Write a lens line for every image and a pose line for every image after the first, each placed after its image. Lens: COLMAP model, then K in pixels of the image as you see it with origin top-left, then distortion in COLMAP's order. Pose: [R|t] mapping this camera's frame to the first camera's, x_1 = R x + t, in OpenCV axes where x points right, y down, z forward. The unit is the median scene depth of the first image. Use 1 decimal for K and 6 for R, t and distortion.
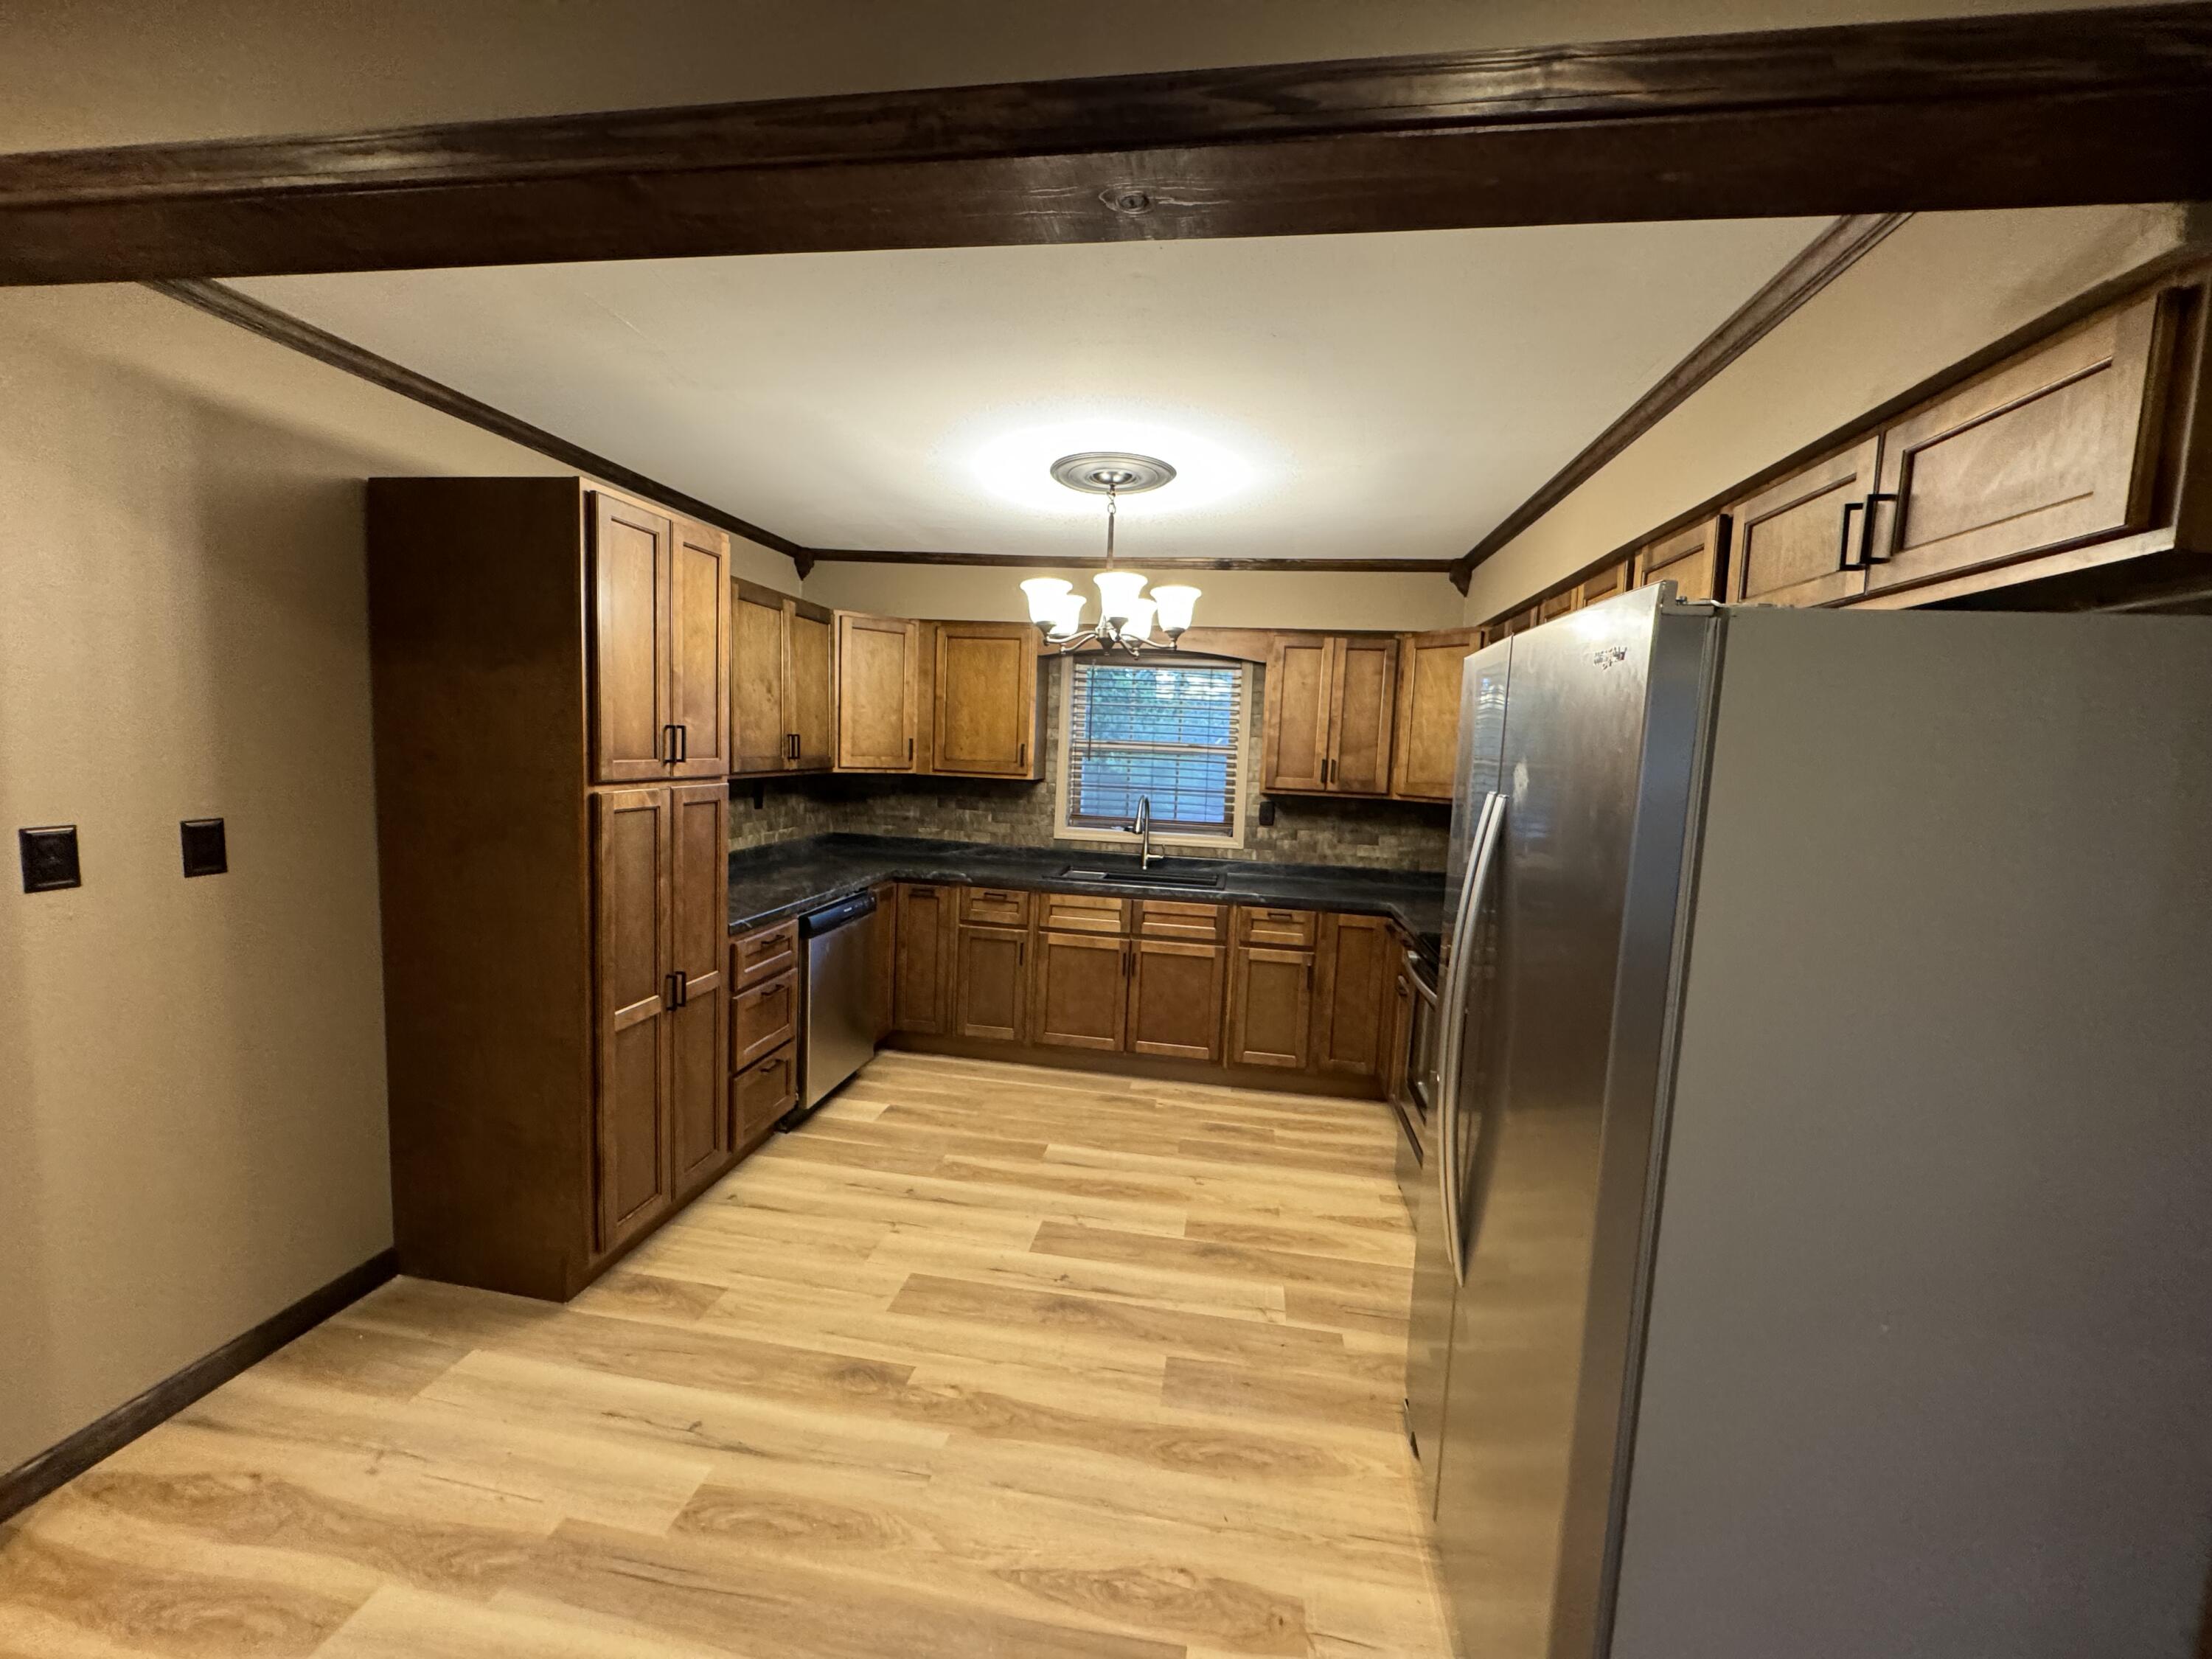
lens RADIAL K [[884.5, 0, 1106.0], [0, 884.5, 829.5], [0, 0, 1]] dist [-0.000442, -0.000445]
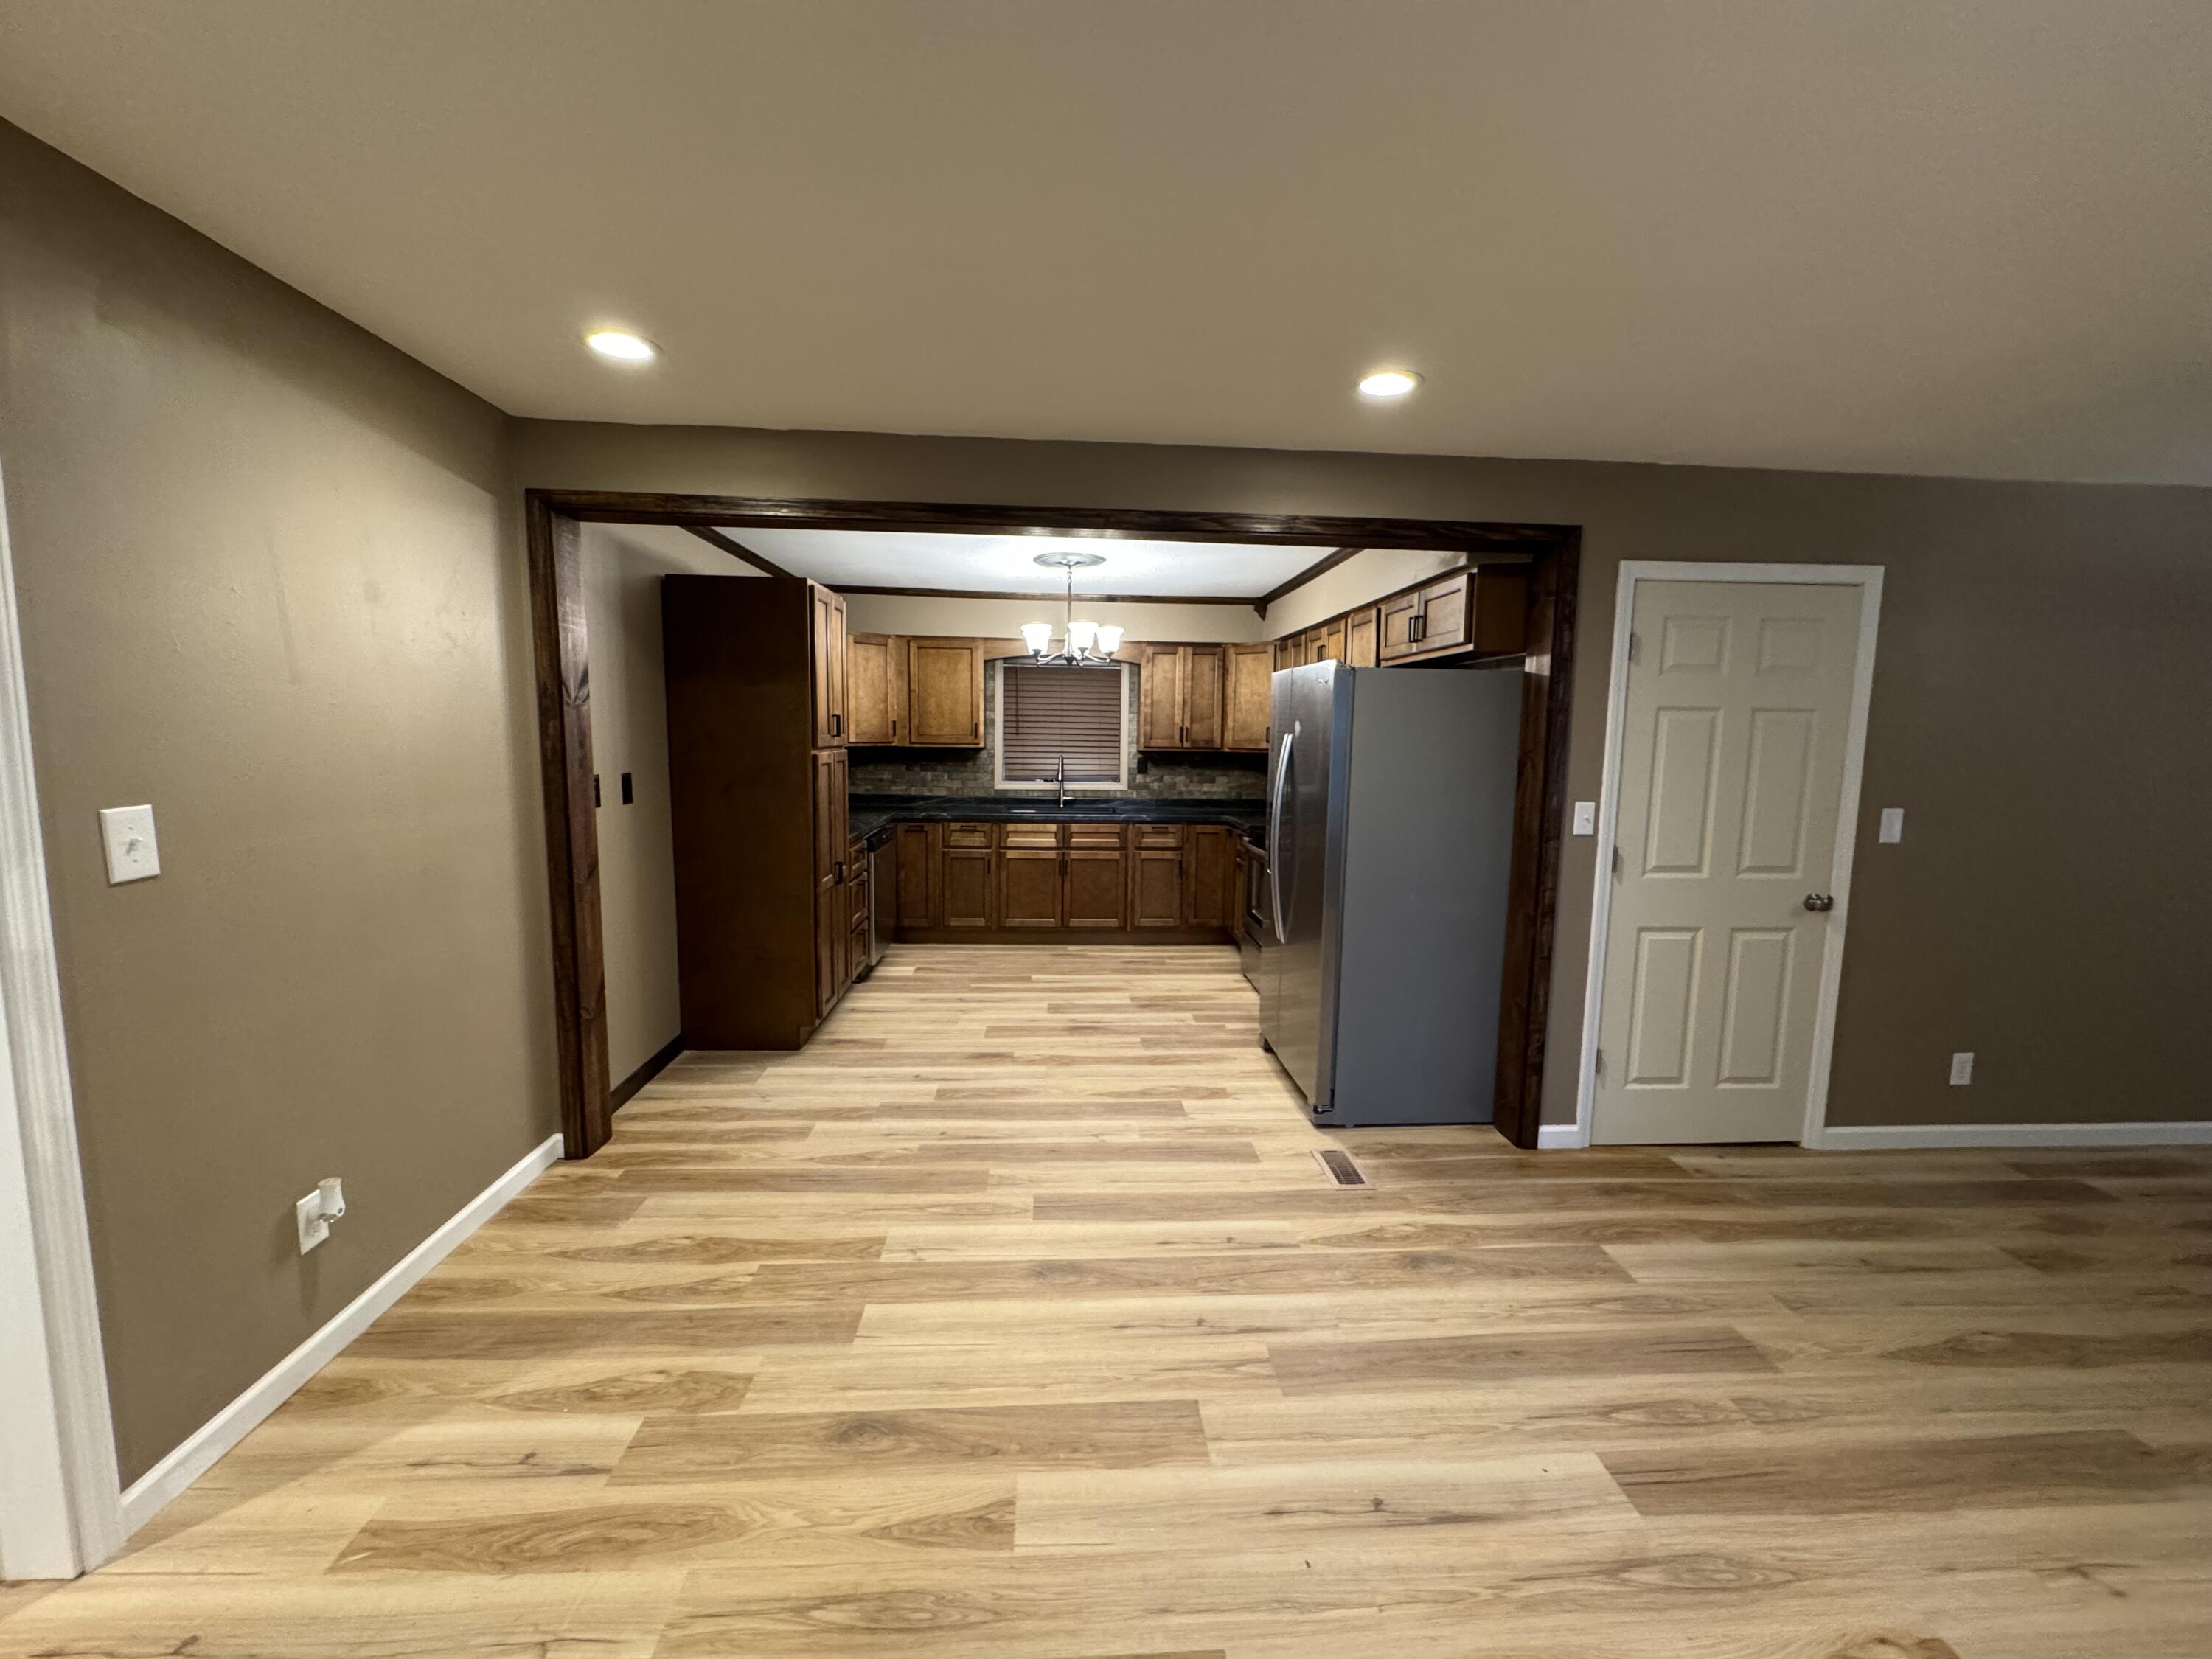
lens RADIAL K [[884.5, 0, 1106.0], [0, 884.5, 829.5], [0, 0, 1]] dist [-0.000442, -0.000445]
pose [[0.976023, -0.053143, 0.211079, -0.220686], [0.048002, 0.998414, 0.029407, 0.048624], [-0.212307, -0.018570, 0.977026, -0.488265]]
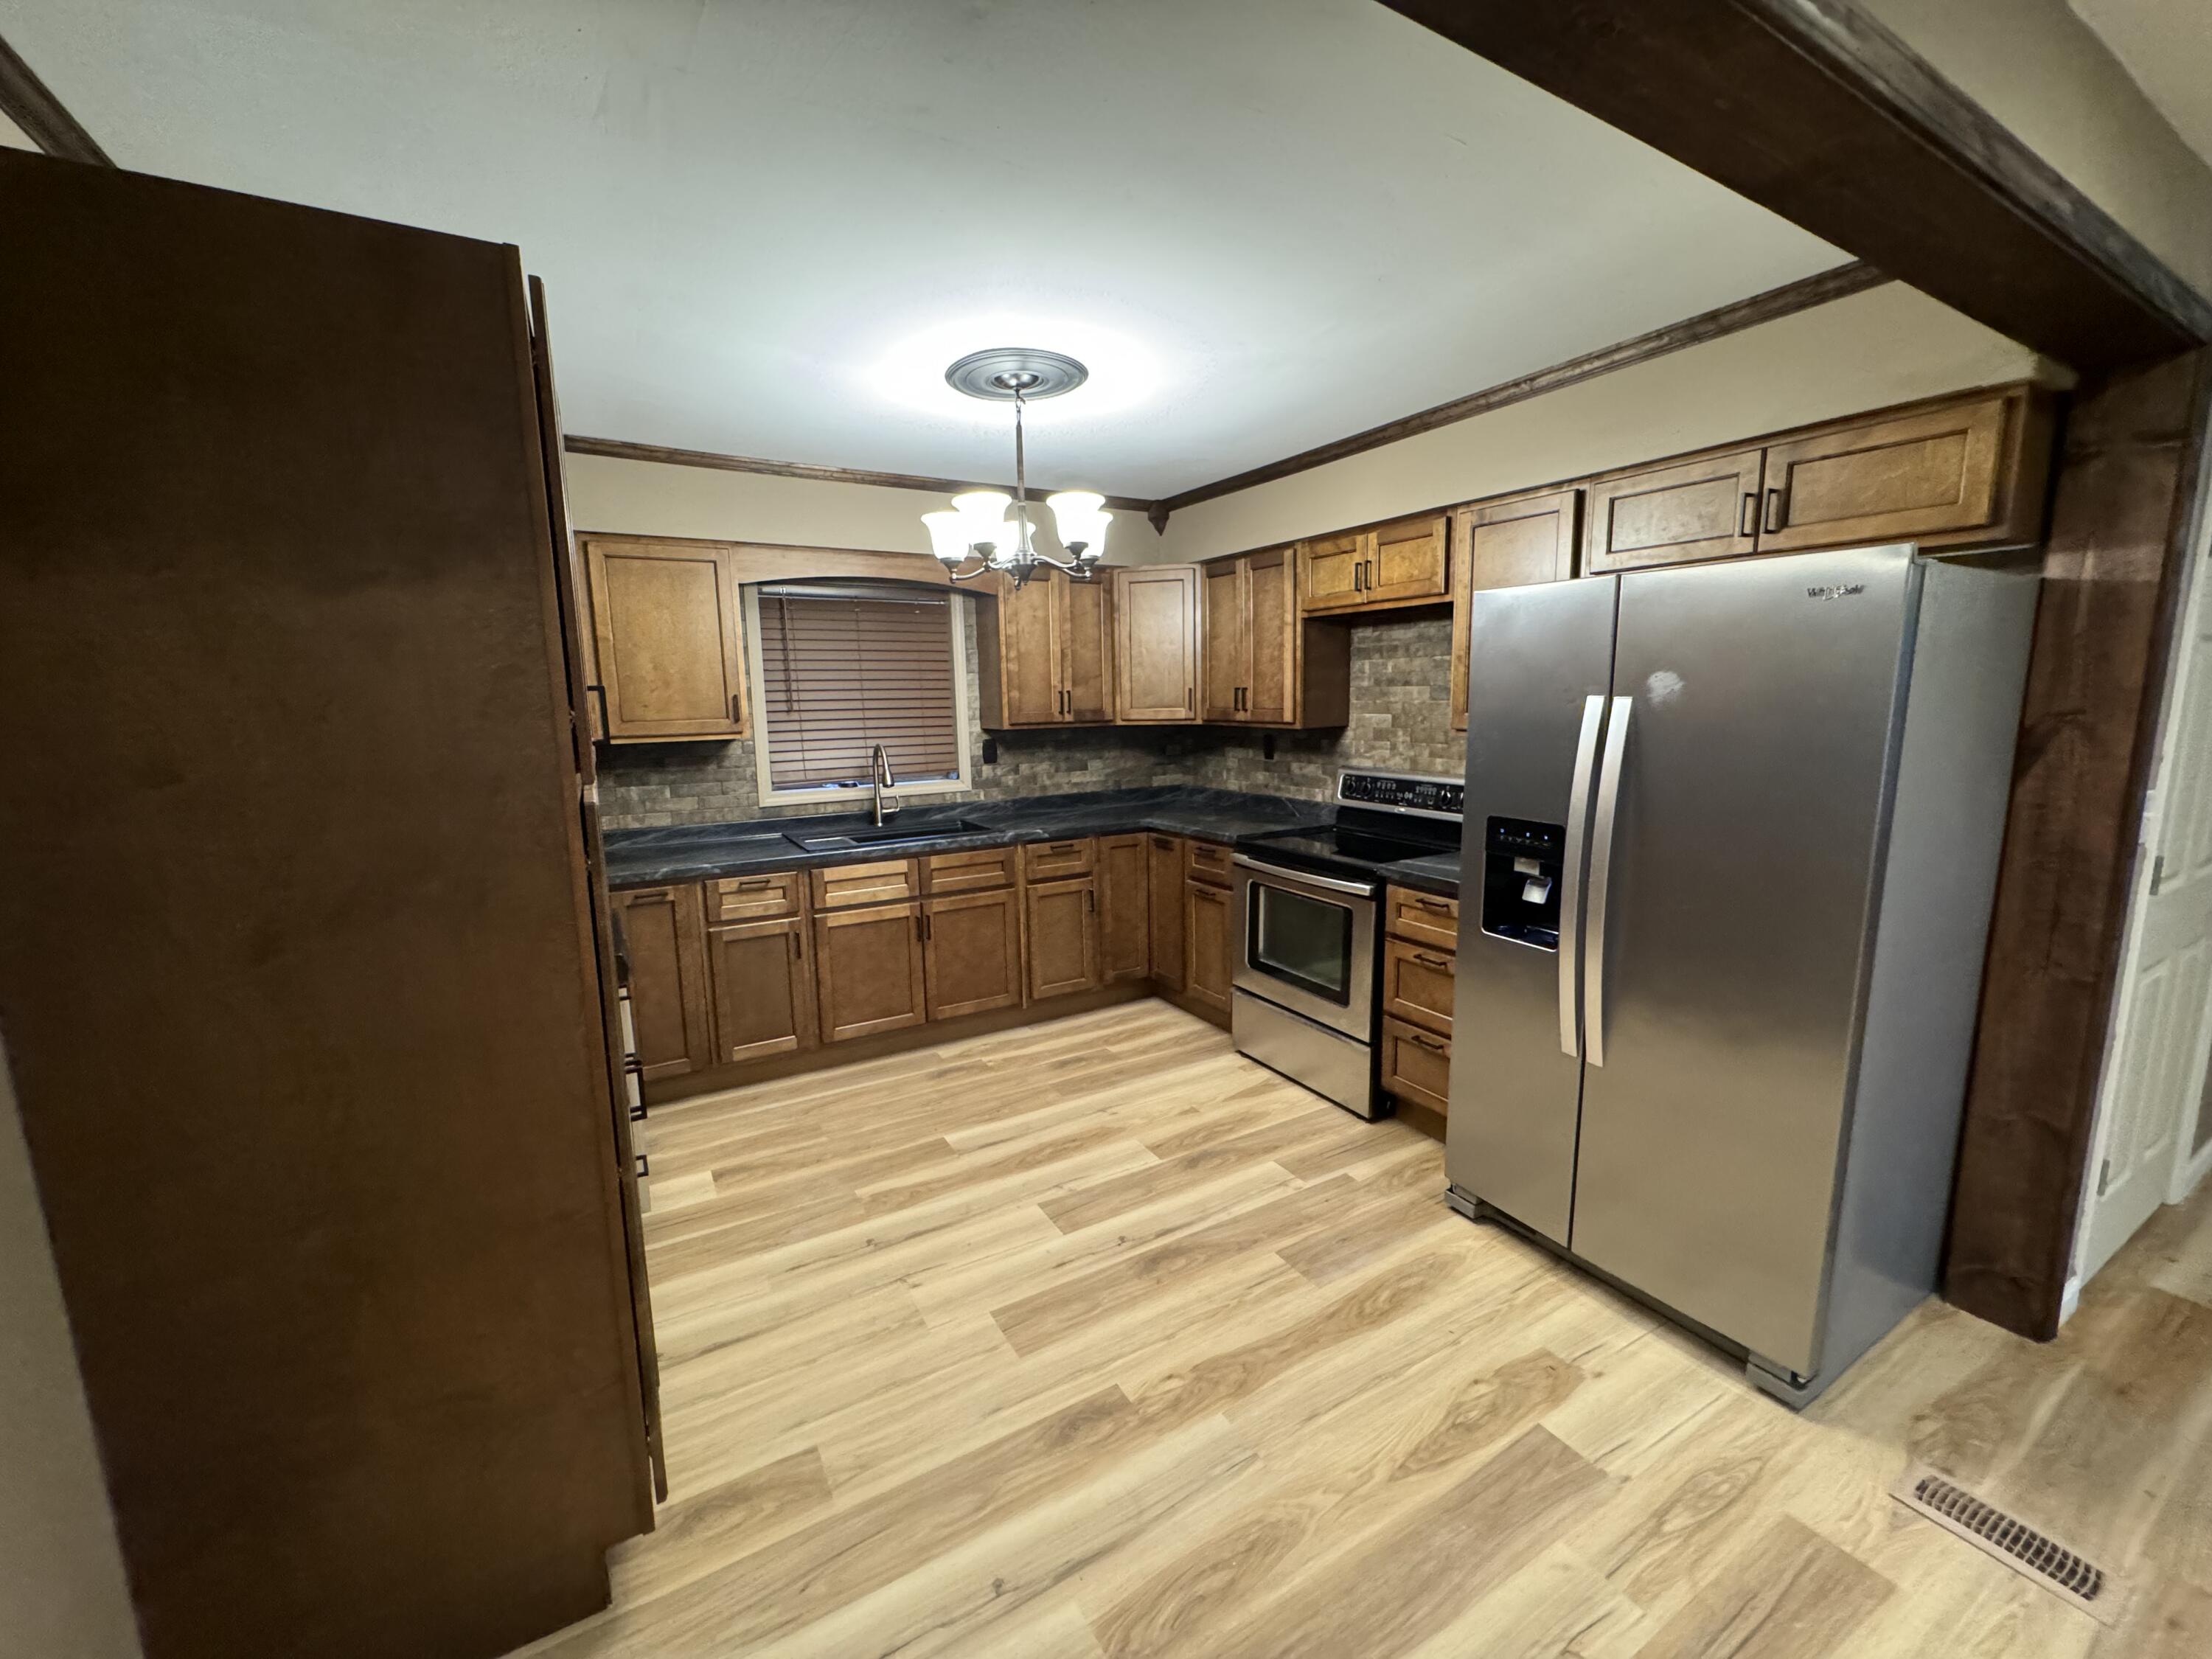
lens RADIAL K [[884.5, 0, 1106.0], [0, 884.5, 829.5], [0, 0, 1]] dist [-0.000442, -0.000445]
pose [[0.772456, -0.154602, 0.615963, -0.384500], [0.110937, 0.987852, 0.108821, -0.028079], [-0.625304, -0.015727, 0.780223, 0.173273]]
